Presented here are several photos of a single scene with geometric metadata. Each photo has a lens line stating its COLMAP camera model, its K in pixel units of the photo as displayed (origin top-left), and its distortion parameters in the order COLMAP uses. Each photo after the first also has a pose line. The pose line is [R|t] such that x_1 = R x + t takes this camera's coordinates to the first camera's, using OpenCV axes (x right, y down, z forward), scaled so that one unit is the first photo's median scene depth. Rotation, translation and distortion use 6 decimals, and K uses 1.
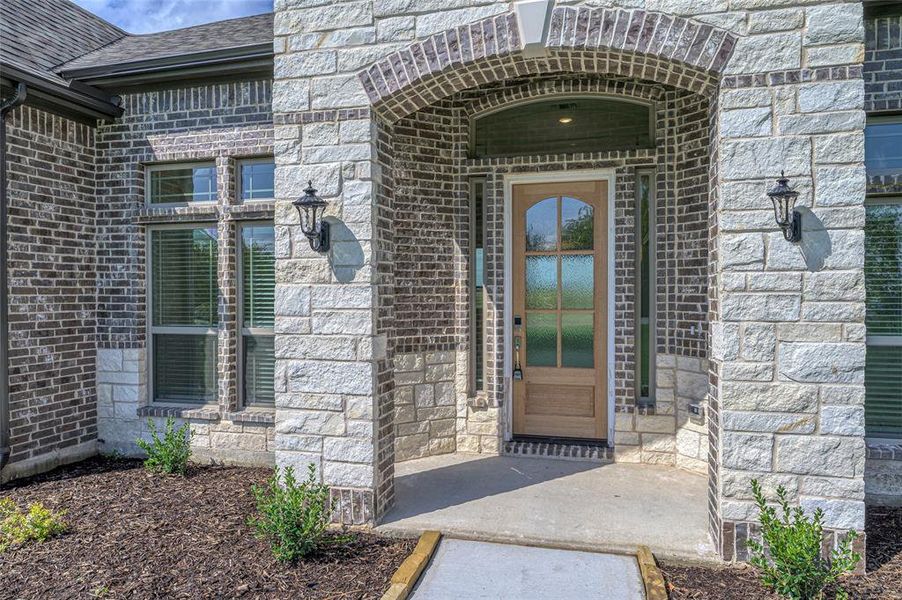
lens RADIAL K [[625.9, 0, 447.8], [0, 625.9, 297.3], [0, 0, 1]] dist [-0.010815, 0.010807]
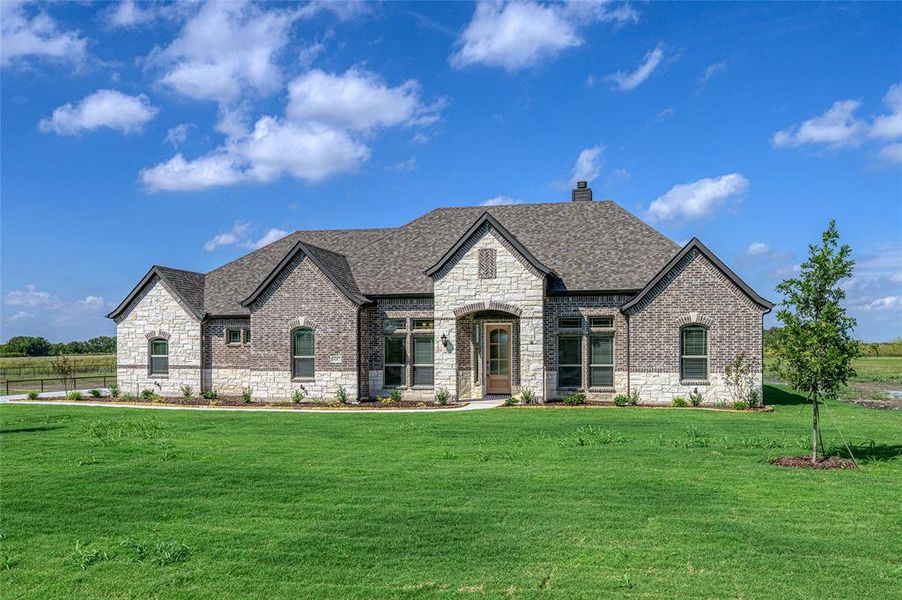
lens RADIAL K [[742.2, 0, 481.8], [0, 742.2, 340.0], [0, 0, 1]] dist [0.038499, -0.088068]
pose [[0.998180, 0.000995, 0.060302, -0.208779], [0.000204, 0.999803, -0.019868, -0.008135], [-0.060310, 0.019844, 0.997982, -3.774682]]
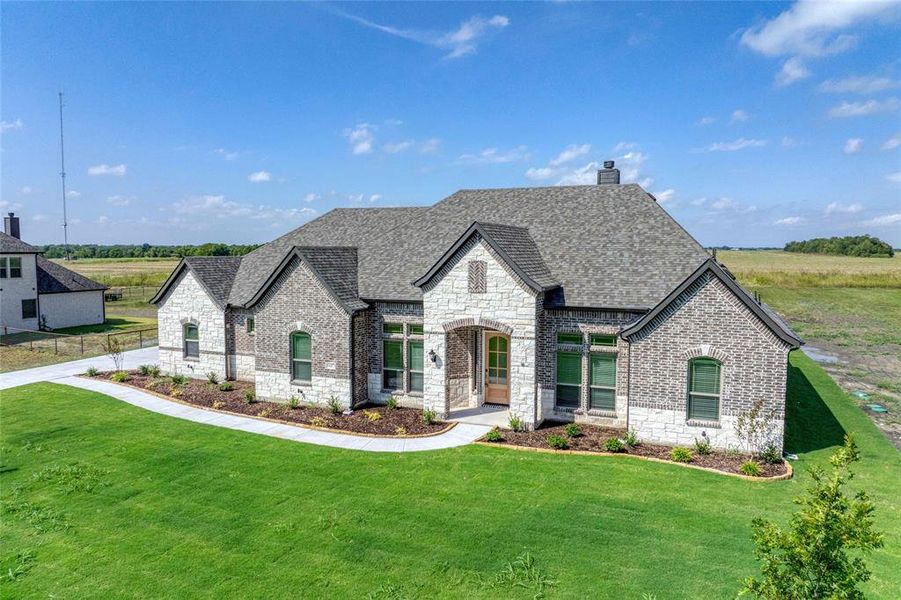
lens RADIAL K [[625.2, 0, 456.8], [0, 625.2, 296.4], [0, 0, 1]] dist [-0.010815, 0.010807]
pose [[0.992880, 0.018958, -0.117600, 0.396082], [-0.011648, 0.997974, 0.062546, -0.670147], [0.118548, -0.060731, 0.991089, -2.797668]]
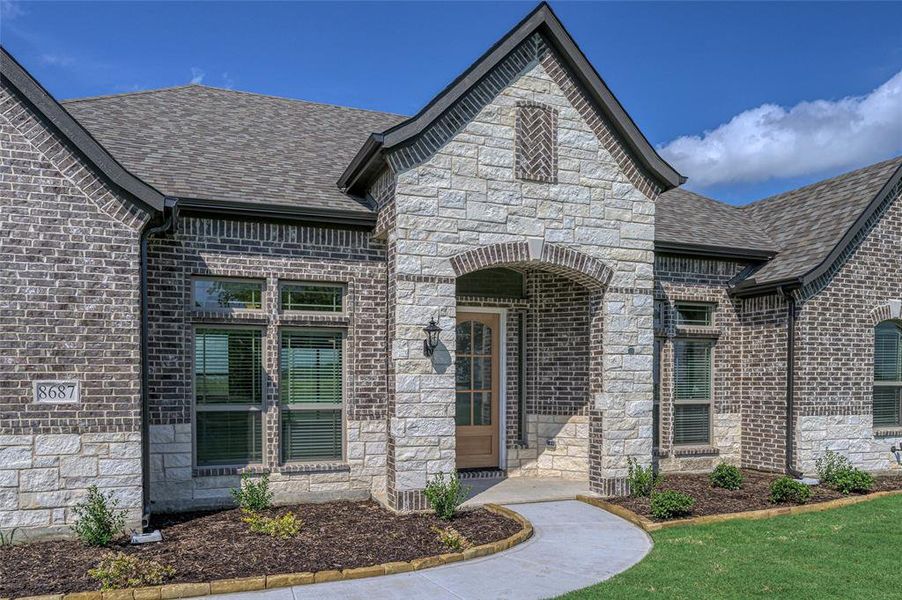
lens RADIAL K [[698.2, 0, 485.5], [0, 698.2, 394.2], [0, 0, 1]] dist [0.001309, 0.005042]
pose [[0.794916, -0.007483, 0.606673, -0.999584], [0.000438, 0.999931, 0.011760, 0.009330], [-0.606719, -0.009082, 0.794864, -0.525207]]
